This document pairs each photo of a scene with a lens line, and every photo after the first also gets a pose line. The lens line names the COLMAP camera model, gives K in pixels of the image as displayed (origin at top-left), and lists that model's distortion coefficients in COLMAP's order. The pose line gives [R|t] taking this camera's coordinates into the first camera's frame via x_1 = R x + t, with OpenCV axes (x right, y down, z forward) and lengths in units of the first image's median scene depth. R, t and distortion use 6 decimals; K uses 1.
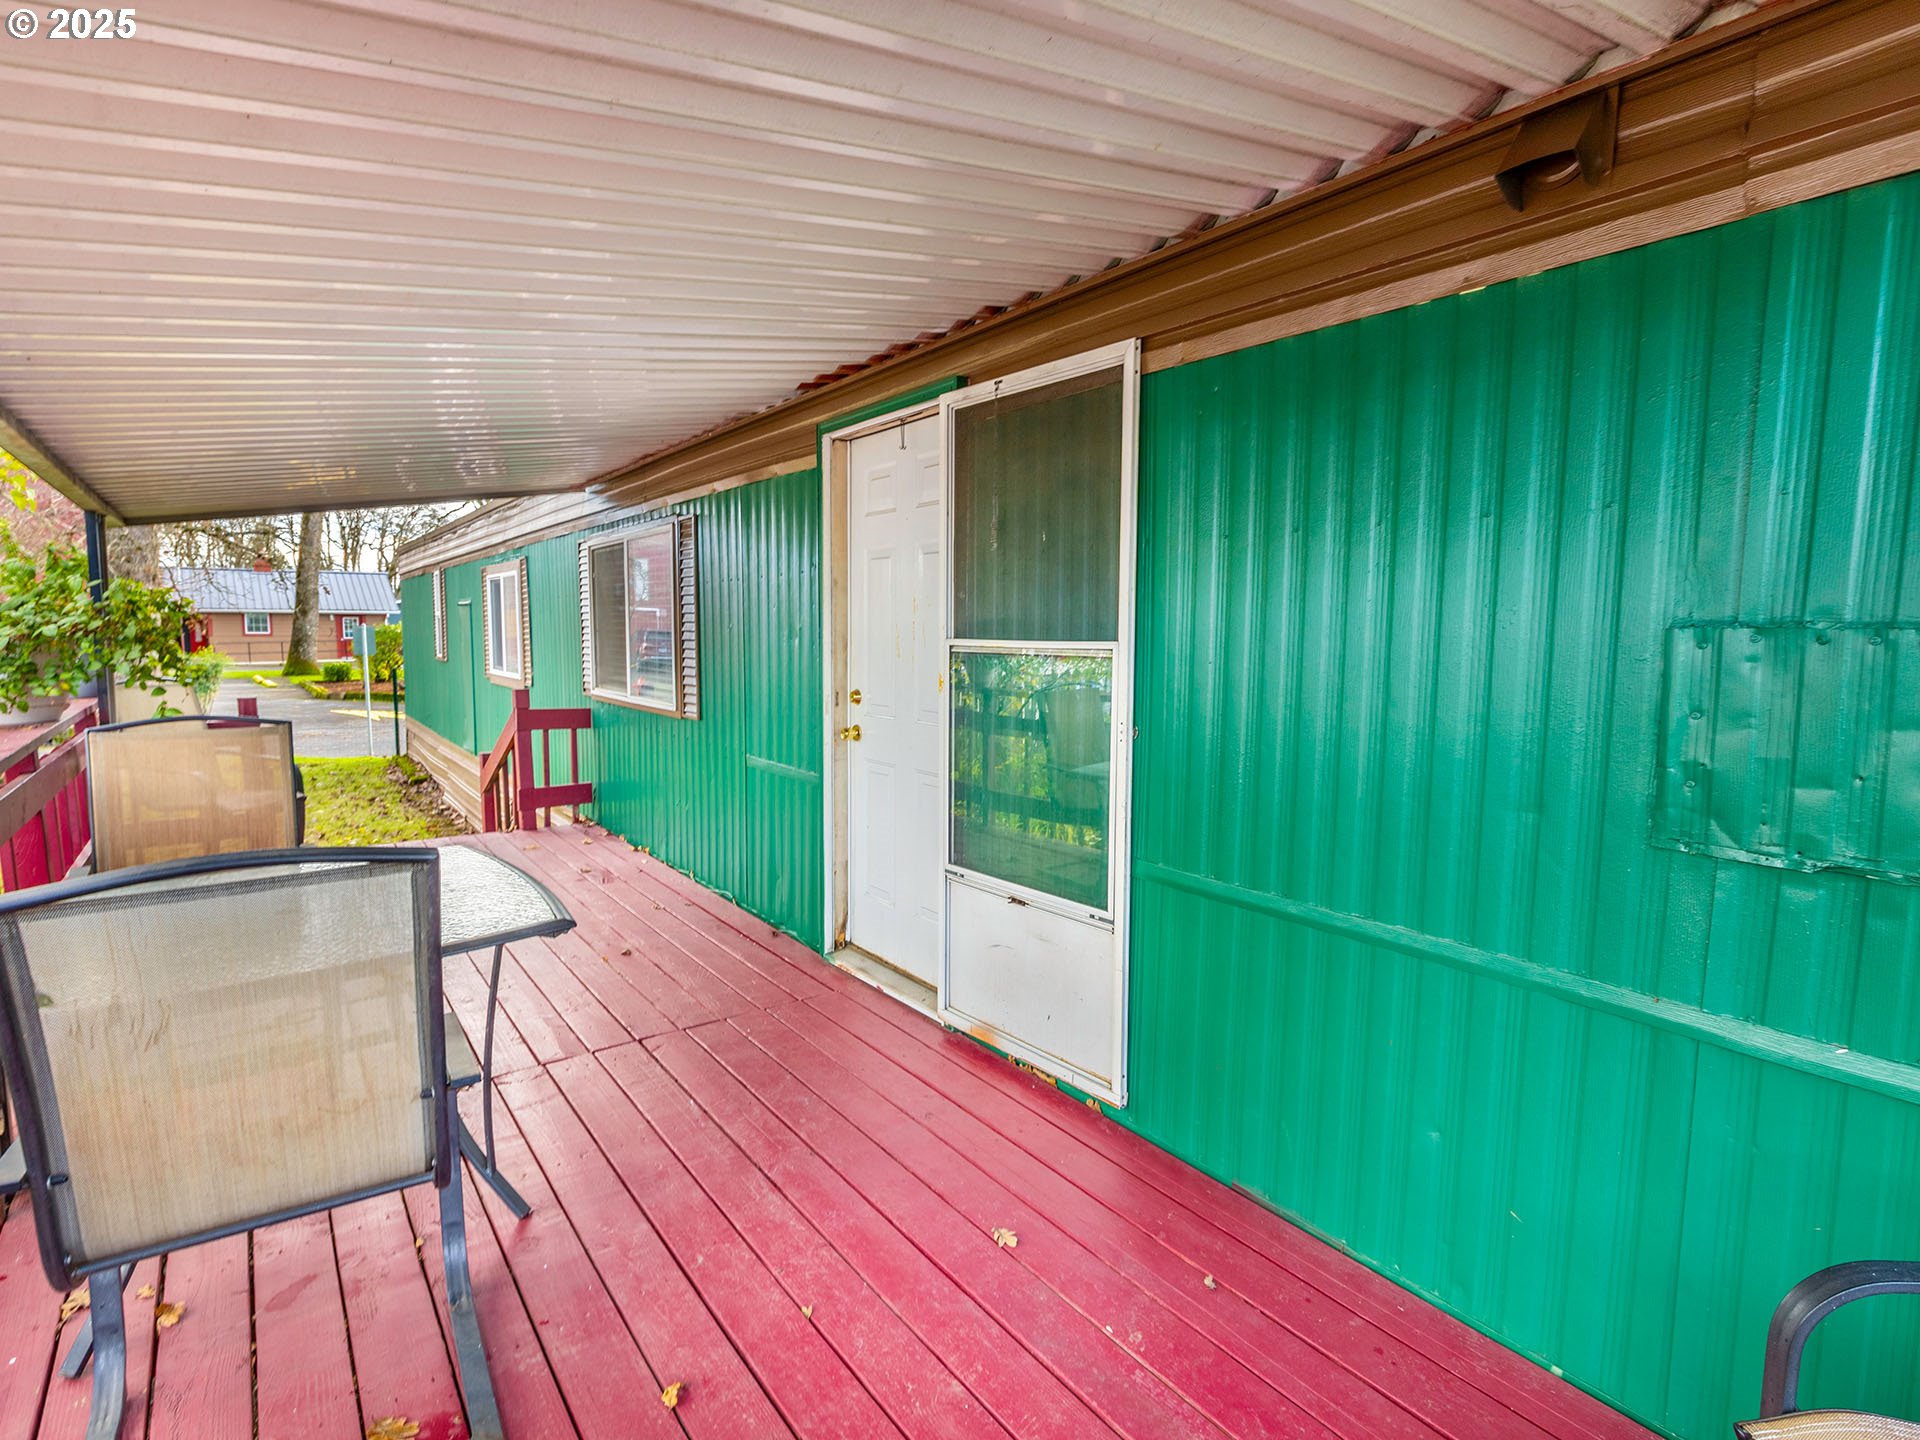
lens RADIAL K [[979.2, 0, 955.8], [0, 979.2, 719.9], [0, 0, 1]] dist [0.001013, 0.000414]
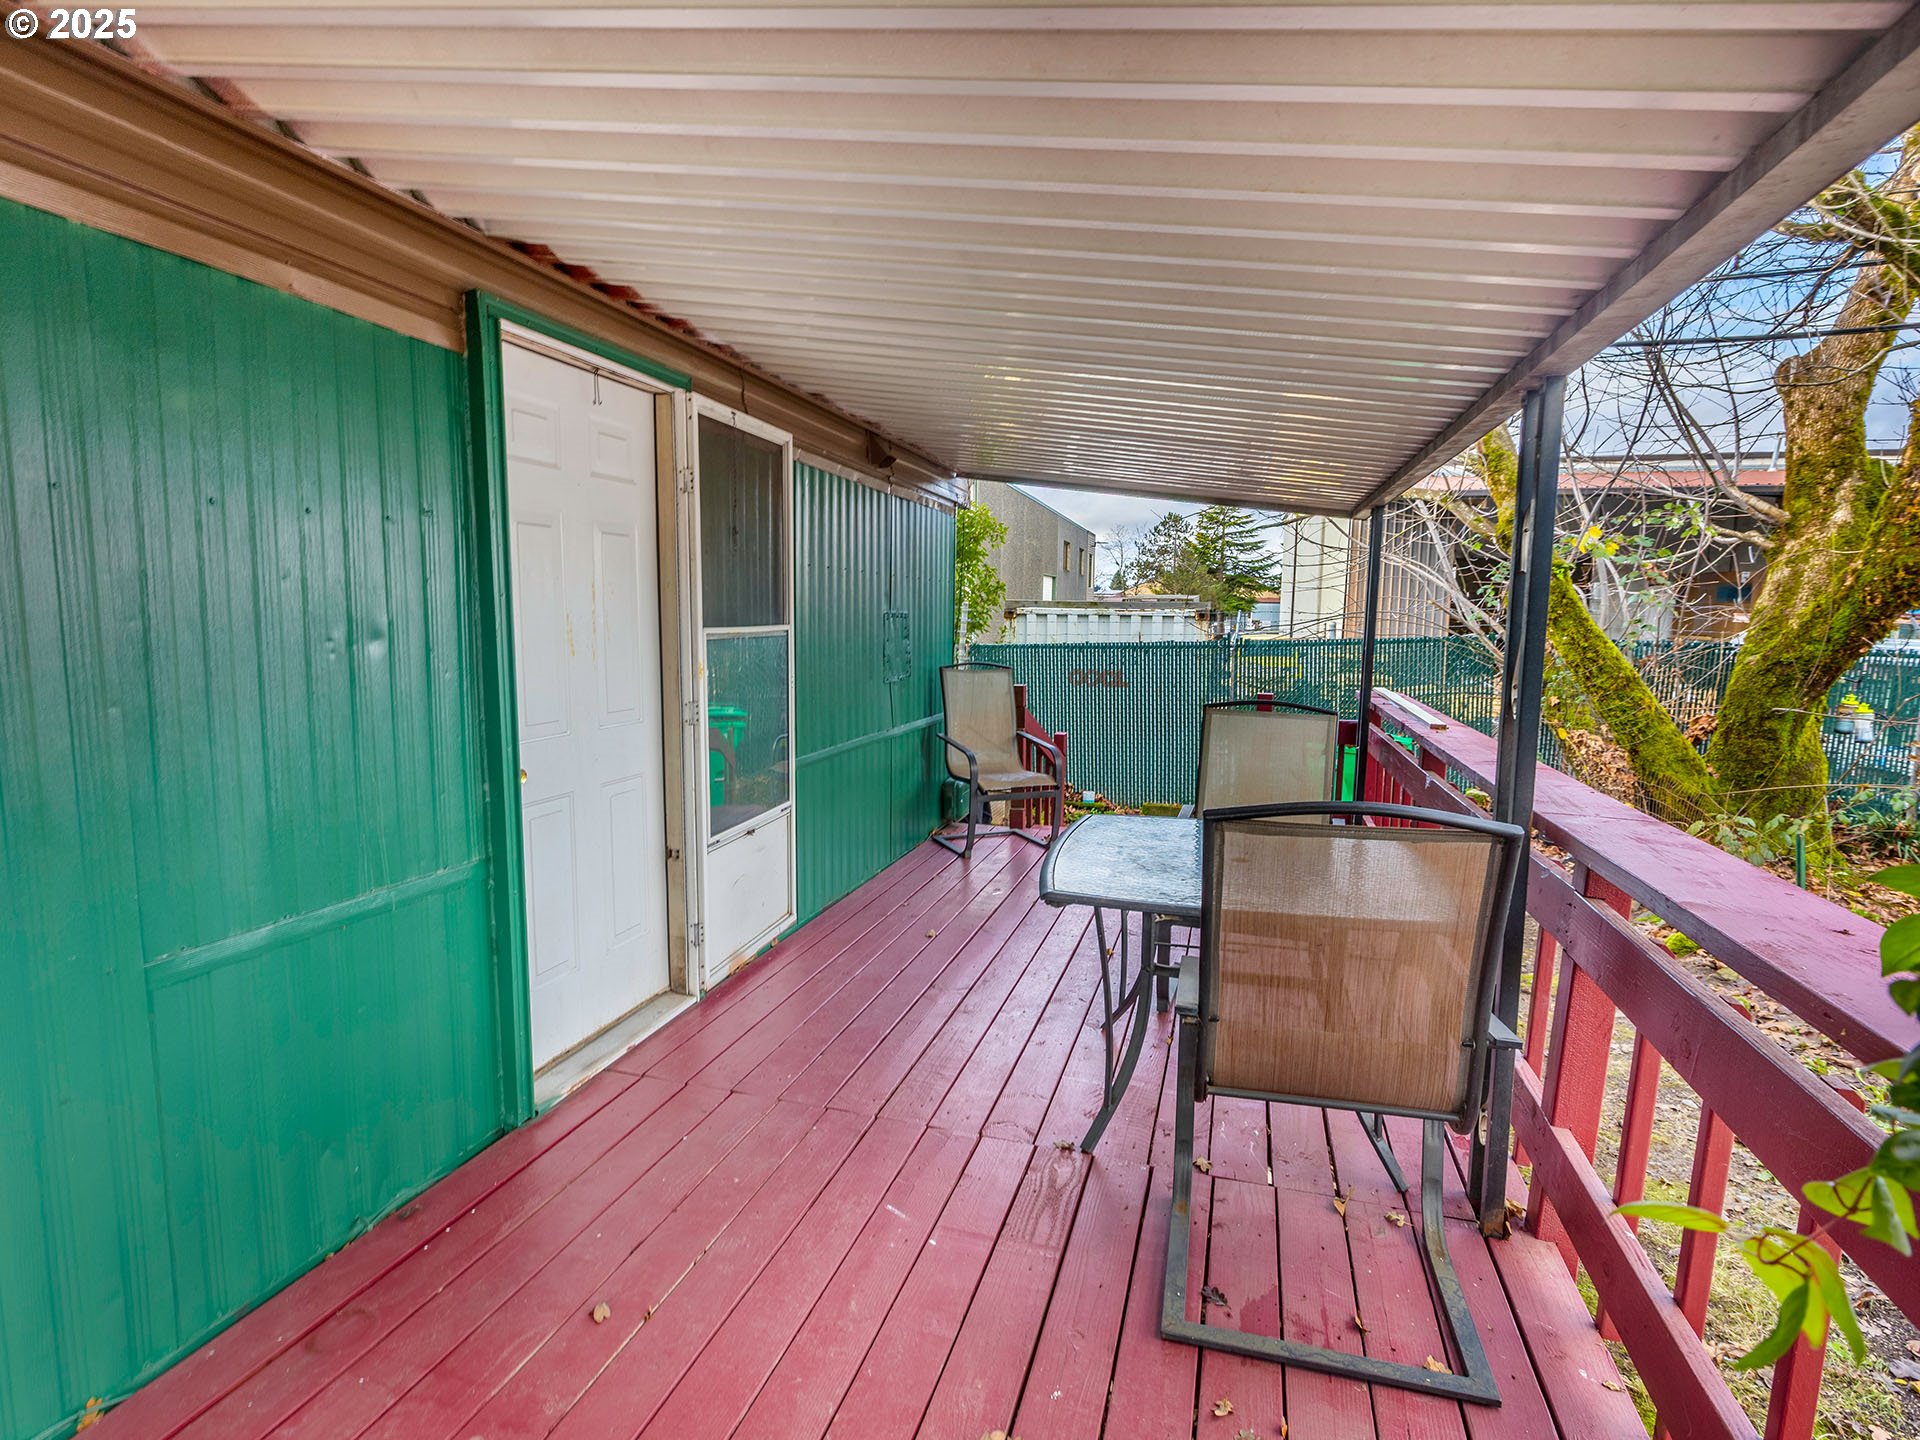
lens RADIAL K [[979.2, 0, 955.8], [0, 979.2, 719.9], [0, 0, 1]] dist [0.001013, 0.000414]
pose [[-0.606256, -0.101780, 0.788730, -0.935914], [0.061807, 0.982747, 0.174324, -0.140153], [-0.792865, 0.154433, -0.589505, 1.306408]]
